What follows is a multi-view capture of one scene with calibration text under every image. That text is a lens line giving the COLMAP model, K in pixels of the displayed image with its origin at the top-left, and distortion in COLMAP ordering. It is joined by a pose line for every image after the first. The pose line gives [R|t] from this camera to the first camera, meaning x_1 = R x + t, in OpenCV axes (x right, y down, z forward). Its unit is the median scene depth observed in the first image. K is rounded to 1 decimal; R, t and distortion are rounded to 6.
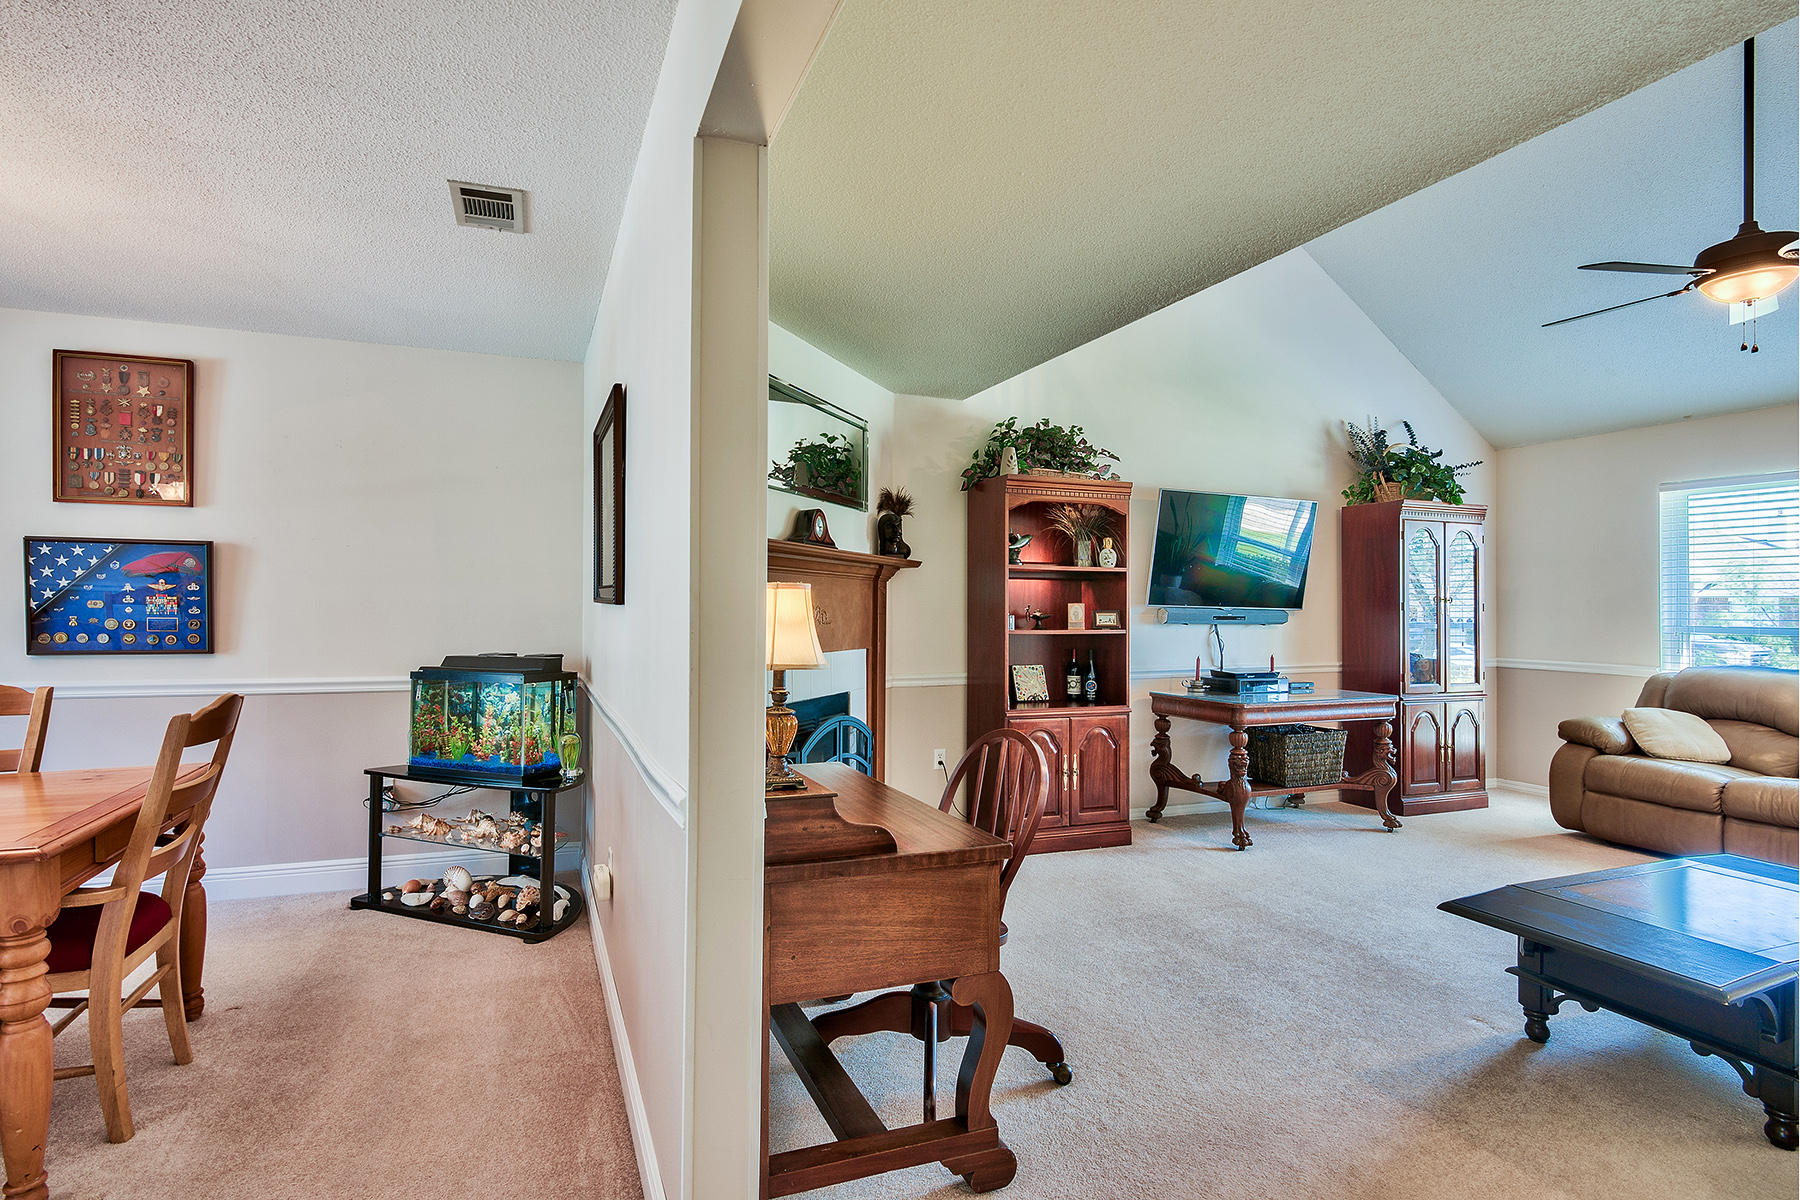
lens RADIAL K [[892.0, 0, 861.1], [0, 892.0, 595.9], [0, 0, 1]] dist [0.002380, -0.000215]
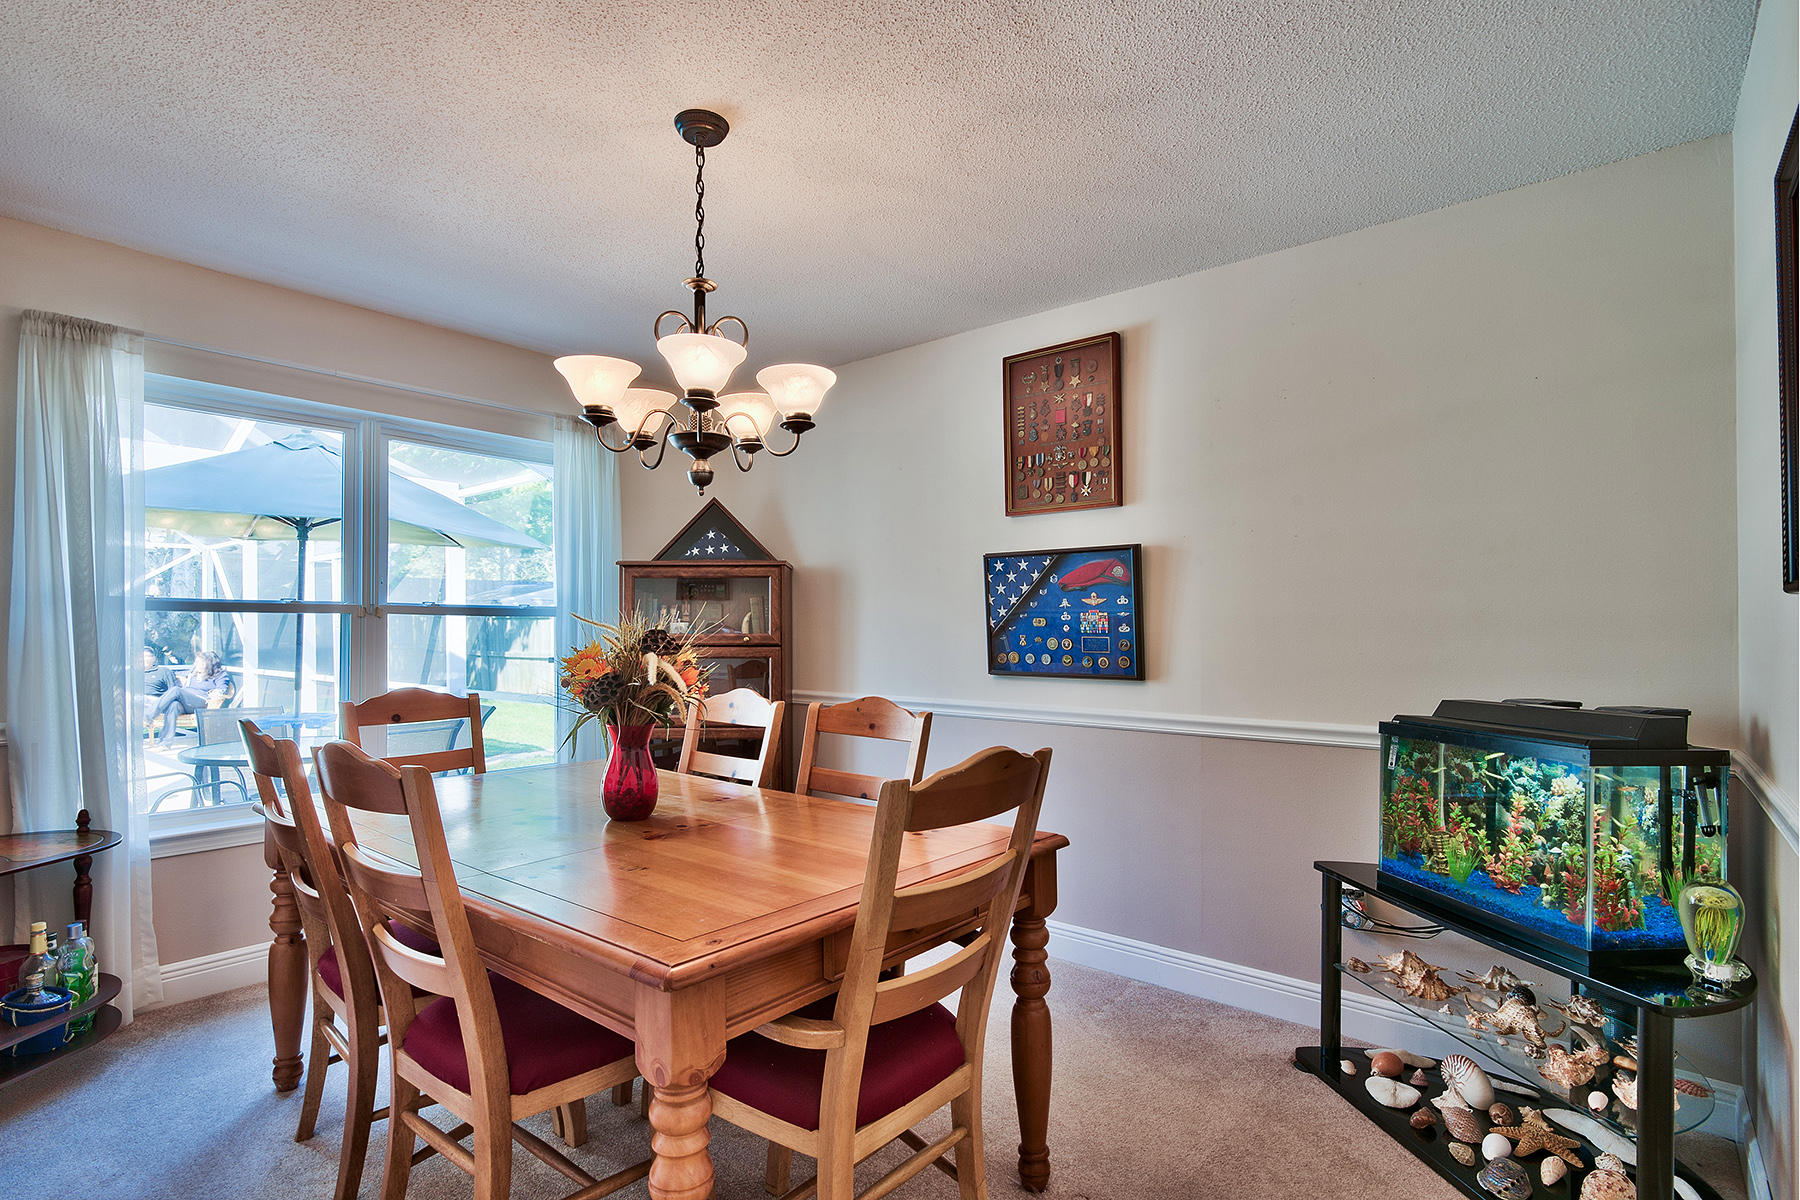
lens RADIAL K [[892.0, 0, 873.6], [0, 892.0, 629.1], [0, 0, 1]] dist [0.002380, -0.000215]
pose [[0.489013, -0.010994, -0.872207, -0.130415], [0.012856, 0.999903, -0.005396, 0.018846], [0.872182, -0.008574, 0.489107, 0.386710]]
